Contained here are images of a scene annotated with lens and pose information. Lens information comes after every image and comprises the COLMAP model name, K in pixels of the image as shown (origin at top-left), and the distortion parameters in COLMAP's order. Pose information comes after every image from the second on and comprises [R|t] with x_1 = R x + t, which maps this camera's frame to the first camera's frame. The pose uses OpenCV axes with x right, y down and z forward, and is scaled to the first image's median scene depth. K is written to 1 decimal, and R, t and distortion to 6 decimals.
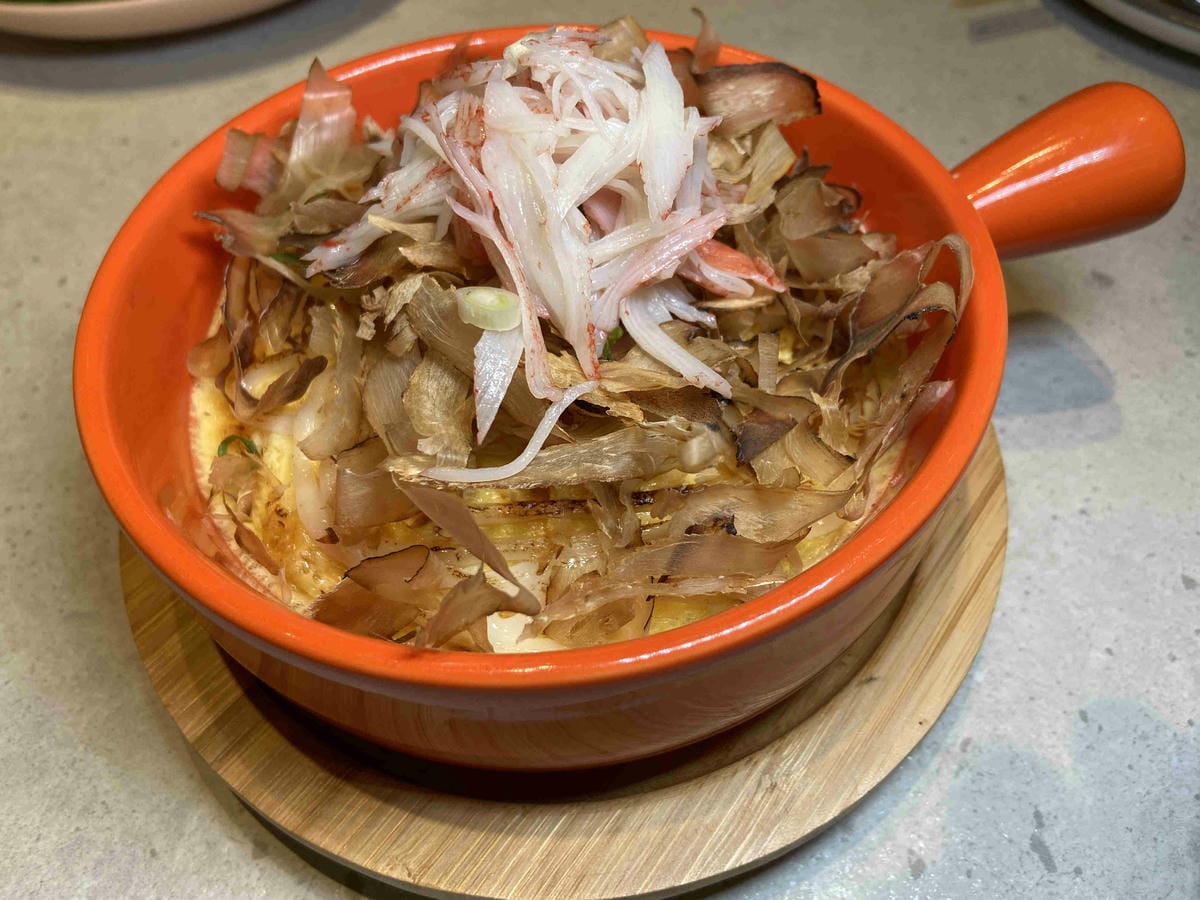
lens RADIAL K [[914.4, 0, 602.5], [0, 914.4, 456.2], [0, 0, 1]] dist [0.052000, -0.035139]
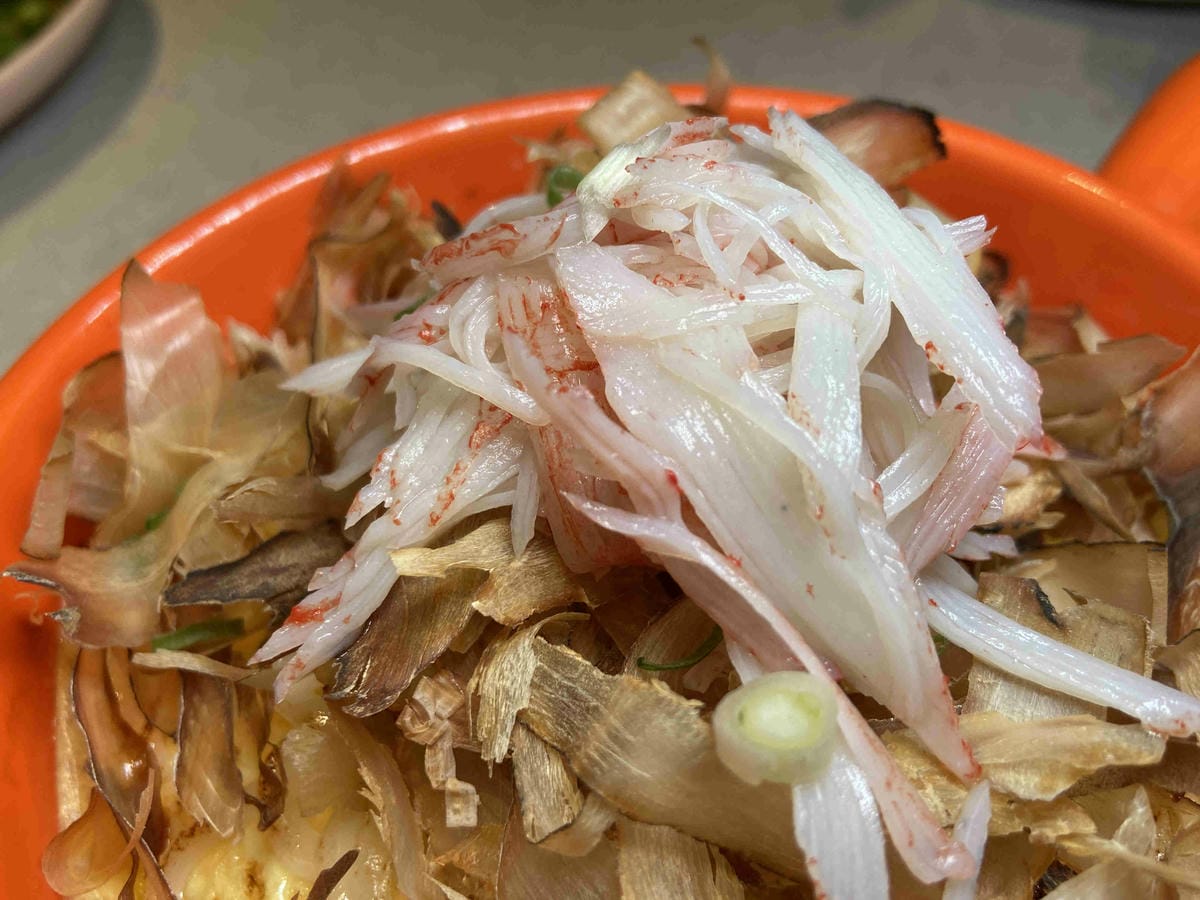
lens RADIAL K [[914.4, 0, 580.5], [0, 914.4, 423.0], [0, 0, 1]] dist [0.052000, -0.035139]
pose [[0.931318, -0.271599, 0.242655, -0.250972], [0.279102, 0.960255, 0.003591, -0.295051], [-0.233986, 0.064381, 0.970106, 0.474753]]
